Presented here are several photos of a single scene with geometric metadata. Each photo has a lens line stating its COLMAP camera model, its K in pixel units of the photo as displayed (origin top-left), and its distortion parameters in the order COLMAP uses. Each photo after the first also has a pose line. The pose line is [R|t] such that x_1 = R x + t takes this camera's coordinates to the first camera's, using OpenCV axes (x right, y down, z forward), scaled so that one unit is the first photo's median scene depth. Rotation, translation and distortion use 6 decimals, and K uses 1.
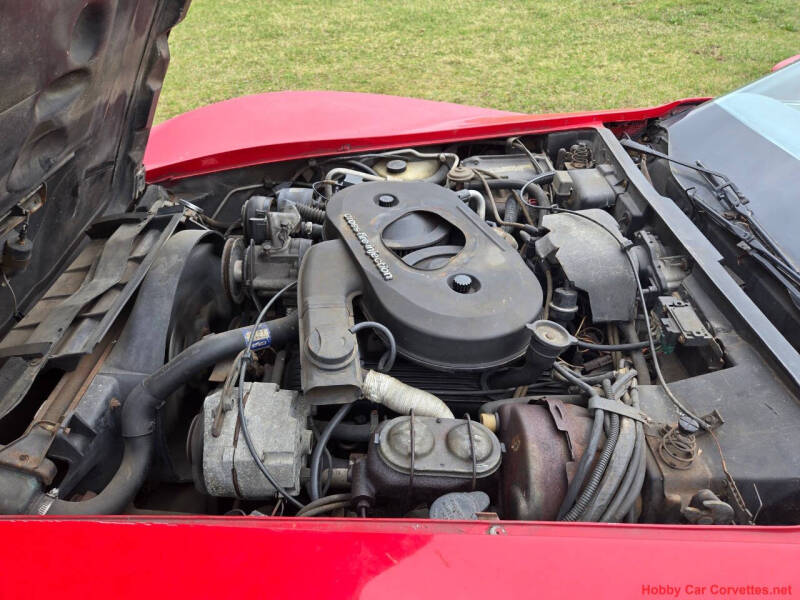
lens RADIAL K [[522.0, 0, 402.7], [0, 522.0, 301.1], [0, 0, 1]] dist [0.059013, -0.046837]
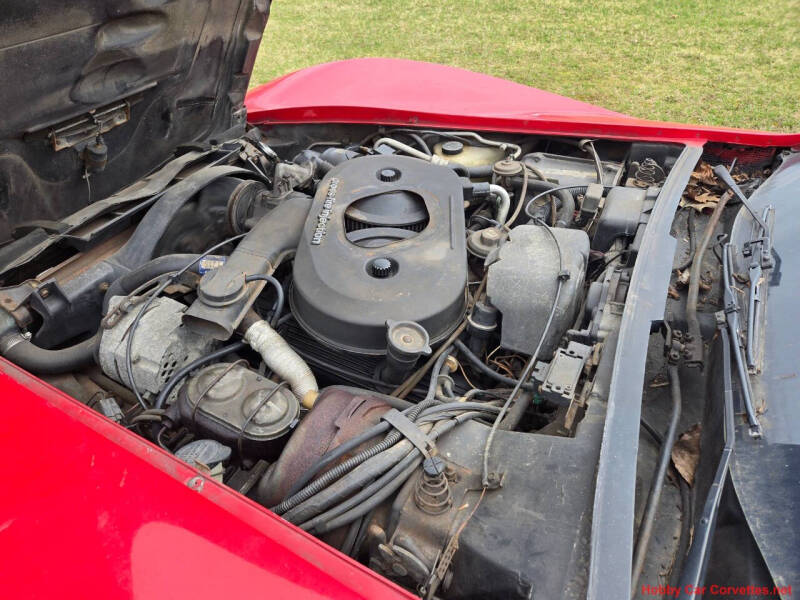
lens RADIAL K [[522.0, 0, 397.2], [0, 522.0, 302.2], [0, 0, 1]] dist [0.059013, -0.046837]
pose [[0.891530, 0.284716, -0.352295, 0.455952], [-0.271218, 0.958463, 0.088254, -0.059193], [0.362789, 0.016867, 0.931719, 0.092689]]
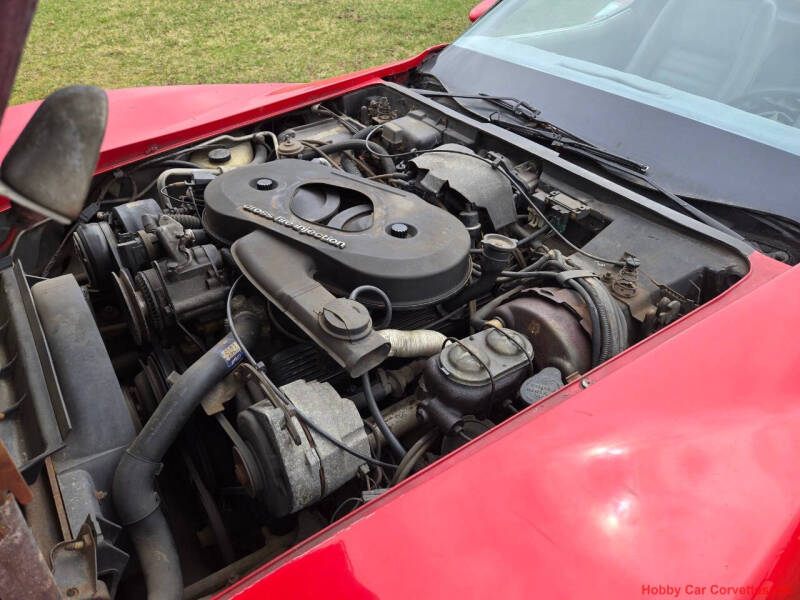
lens RADIAL K [[522.0, 0, 386.9], [0, 522.0, 297.1], [0, 0, 1]] dist [0.059013, -0.046837]
pose [[0.821042, -0.346674, 0.453549, -0.404524], [0.335466, 0.935837, 0.108035, -0.028353], [-0.461901, 0.063448, 0.884659, 0.054158]]
